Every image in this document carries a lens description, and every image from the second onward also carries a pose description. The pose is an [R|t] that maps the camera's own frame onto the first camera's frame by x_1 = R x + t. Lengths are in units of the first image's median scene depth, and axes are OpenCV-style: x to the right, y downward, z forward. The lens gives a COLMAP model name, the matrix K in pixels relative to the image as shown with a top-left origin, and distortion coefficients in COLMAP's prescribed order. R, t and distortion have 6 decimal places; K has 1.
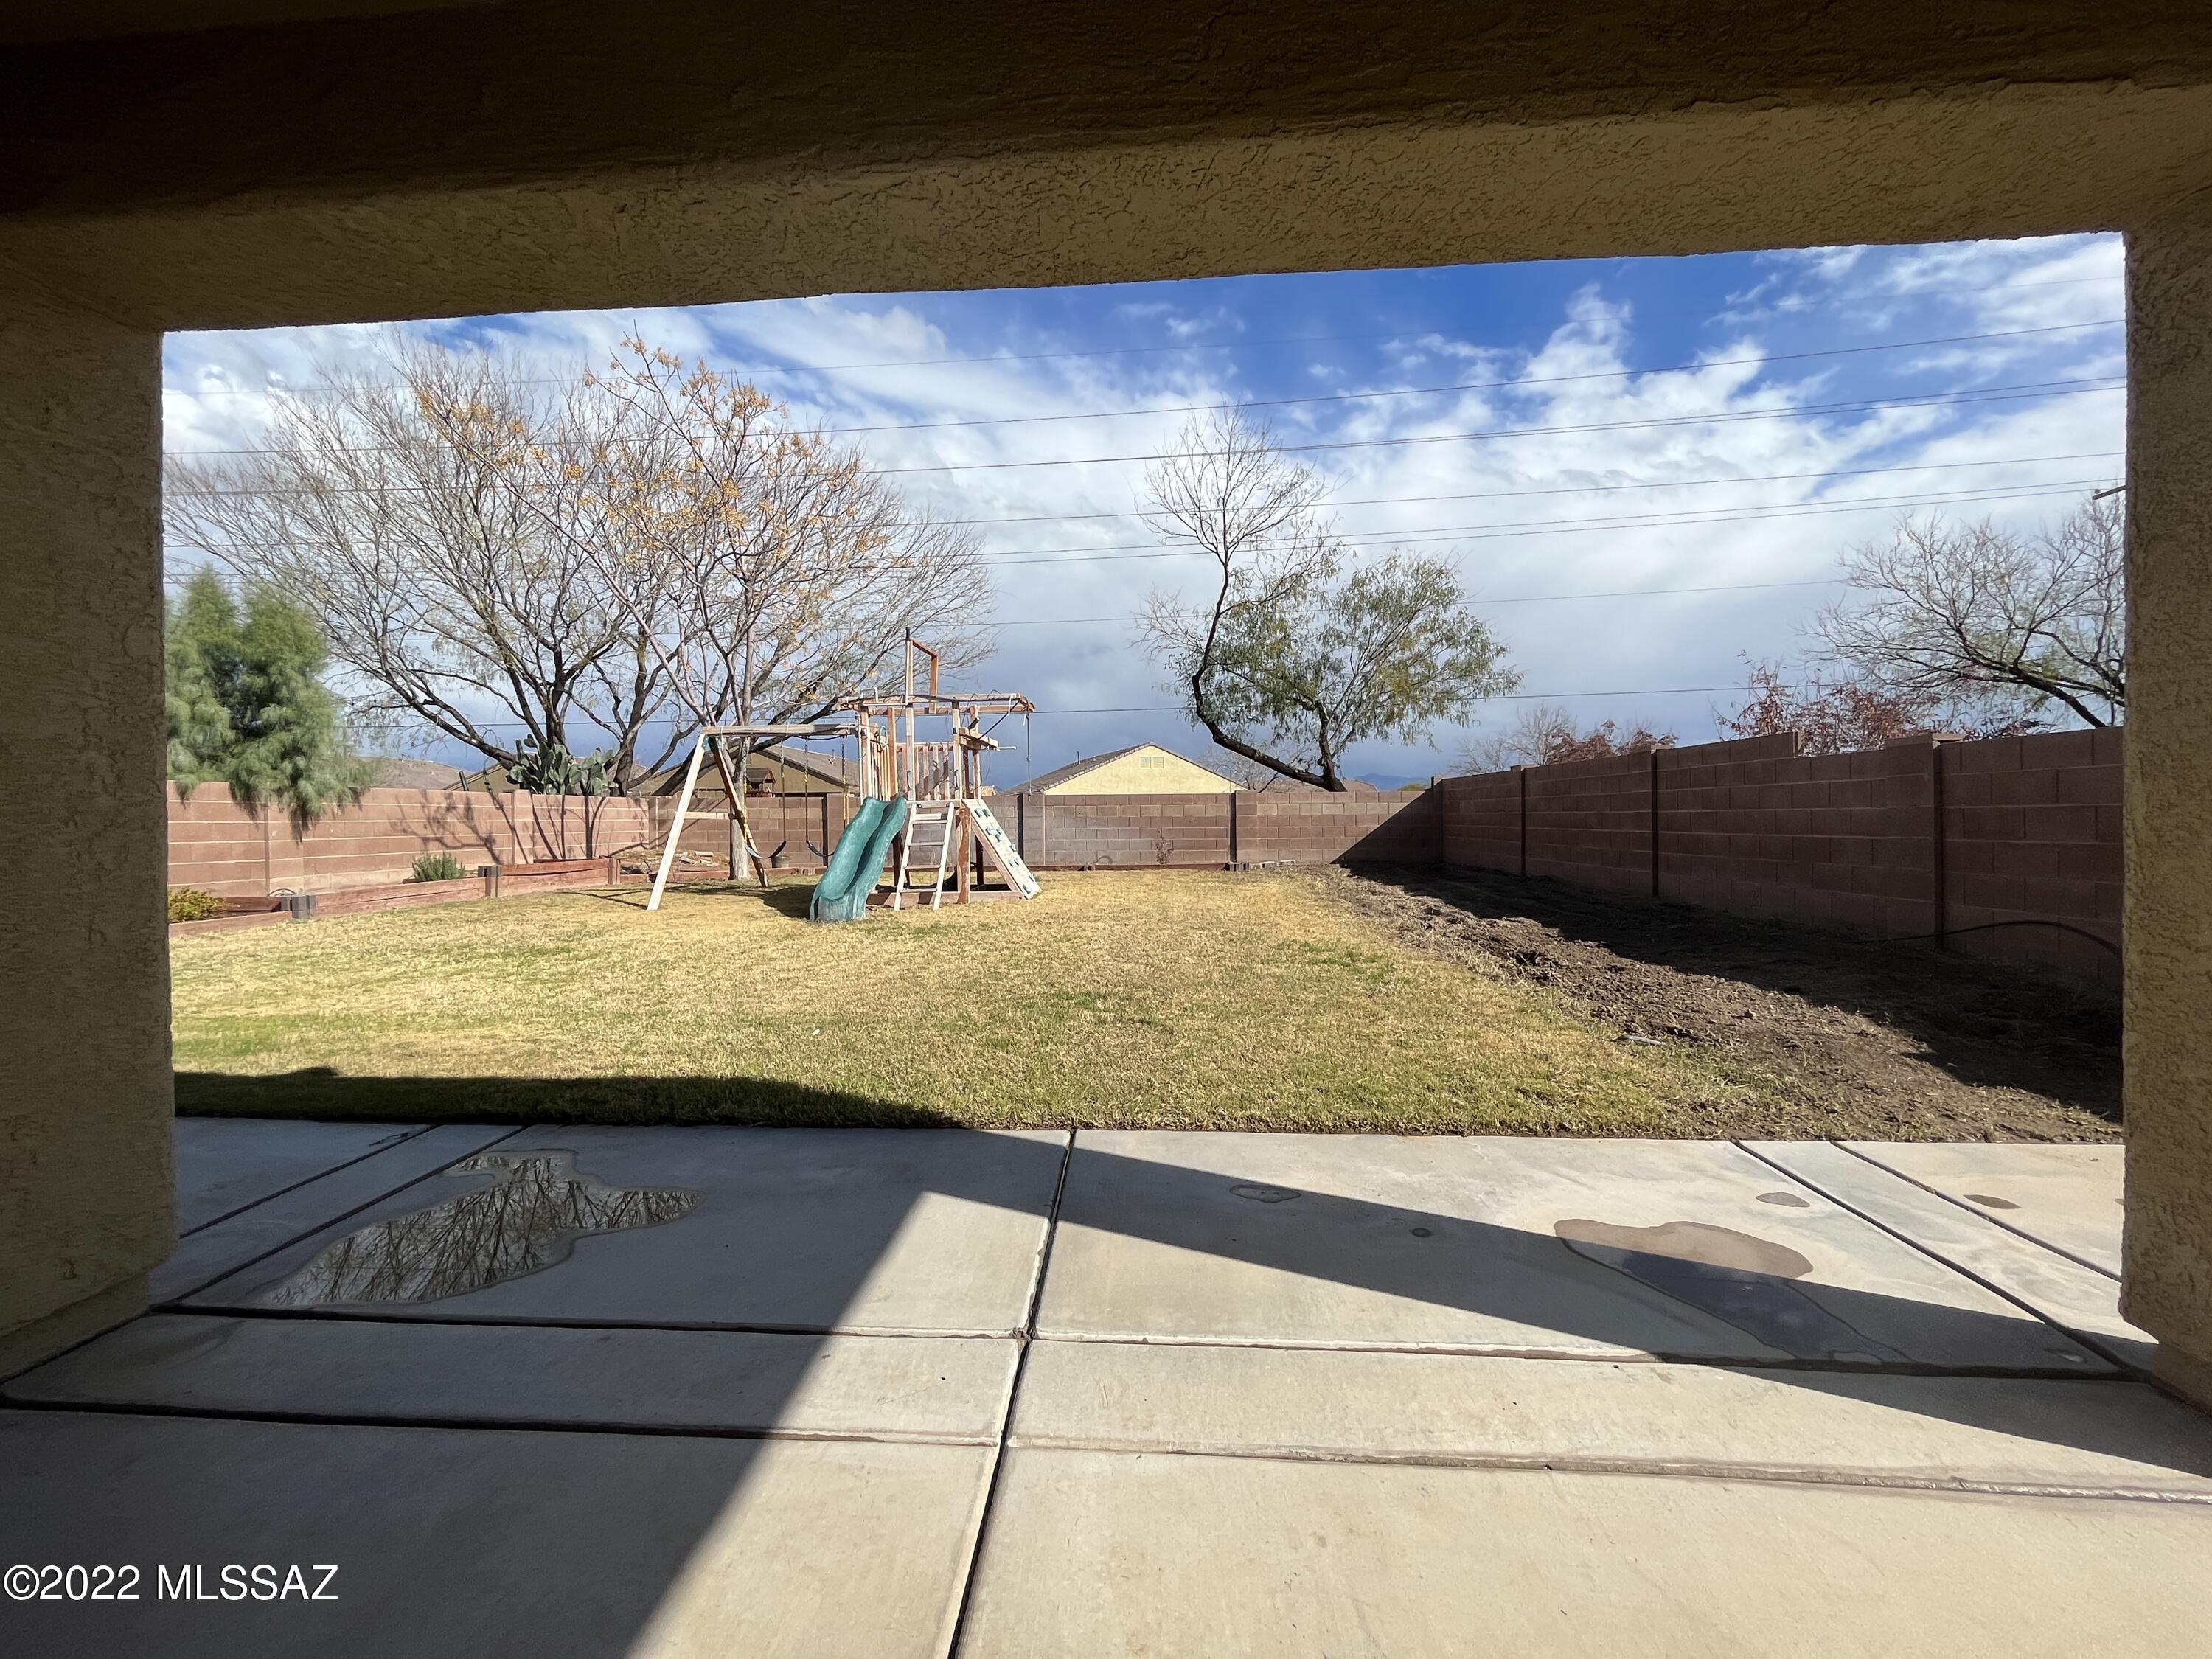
lens RADIAL K [[891.6, 0, 1099.4], [0, 891.6, 832.6], [0, 0, 1]] dist [-0.000802, -0.000119]
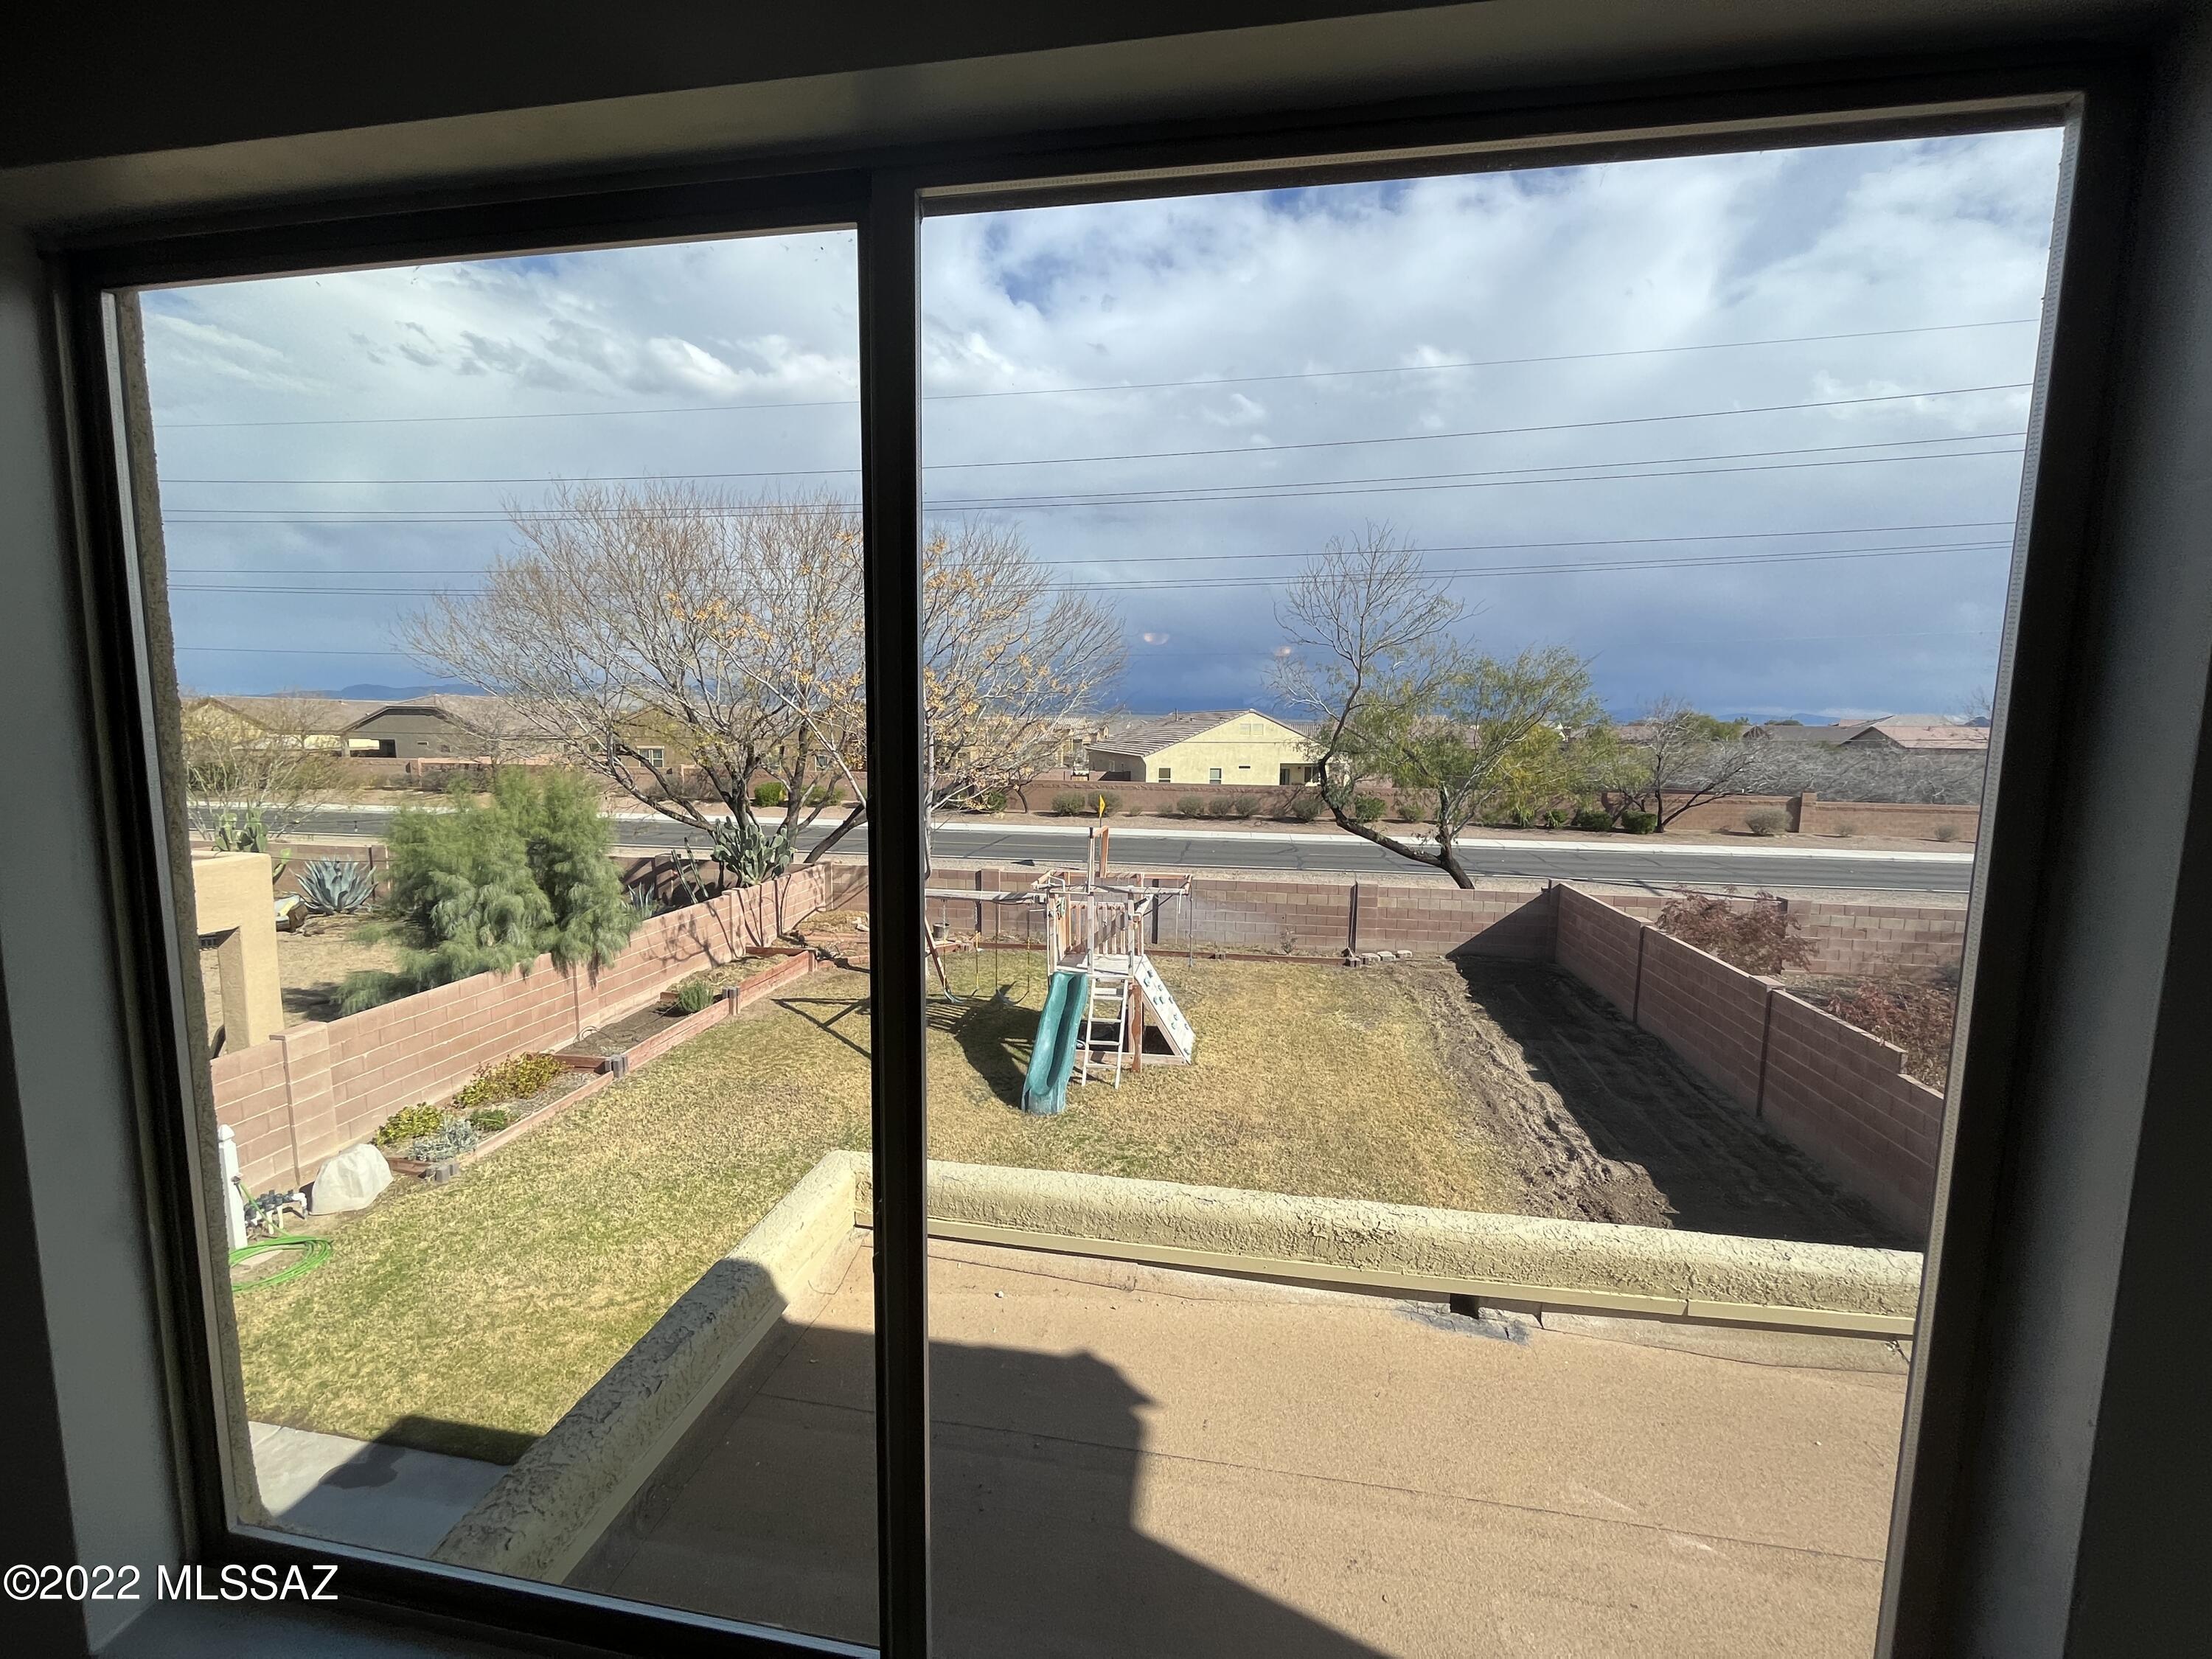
lens RADIAL K [[891.6, 0, 1099.4], [0, 891.6, 832.6], [0, 0, 1]] dist [-0.000802, -0.000119]
pose [[0.995664, 0.030954, -0.087720, -0.066896], [-0.021841, 0.994441, 0.103006, -0.219774], [0.090421, -0.100643, 0.990805, -0.086907]]
